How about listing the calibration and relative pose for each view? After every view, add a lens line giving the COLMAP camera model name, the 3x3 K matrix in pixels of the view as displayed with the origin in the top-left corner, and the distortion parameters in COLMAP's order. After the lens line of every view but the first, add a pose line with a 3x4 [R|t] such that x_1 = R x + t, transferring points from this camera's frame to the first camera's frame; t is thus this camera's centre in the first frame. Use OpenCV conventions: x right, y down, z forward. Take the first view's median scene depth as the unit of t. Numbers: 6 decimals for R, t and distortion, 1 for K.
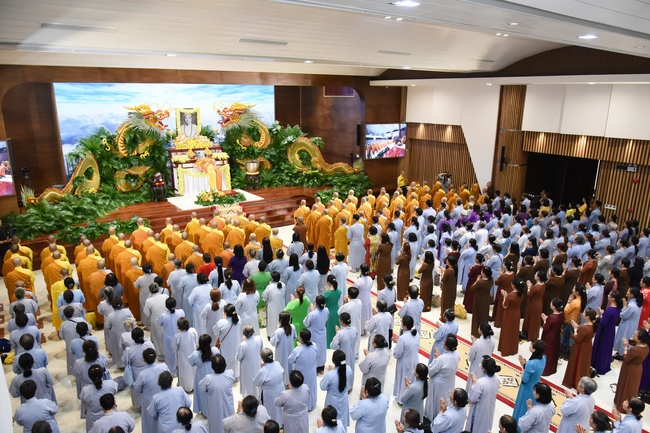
lens RADIAL K [[460.8, 0, 334.6], [0, 460.8, 217.2], [0, 0, 1]] dist [0.077441, 0.002021]
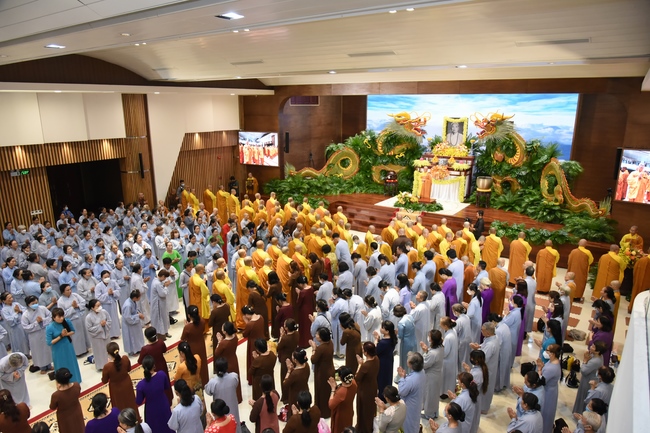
lens RADIAL K [[460.8, 0, 334.6], [0, 460.8, 217.2], [0, 0, 1]] dist [0.077441, 0.002021]
pose [[0.362311, 0.233066, -0.902447, 0.619488], [-0.251594, 0.956745, 0.146080, -0.115932], [0.897458, 0.174124, 0.405277, 0.417771]]
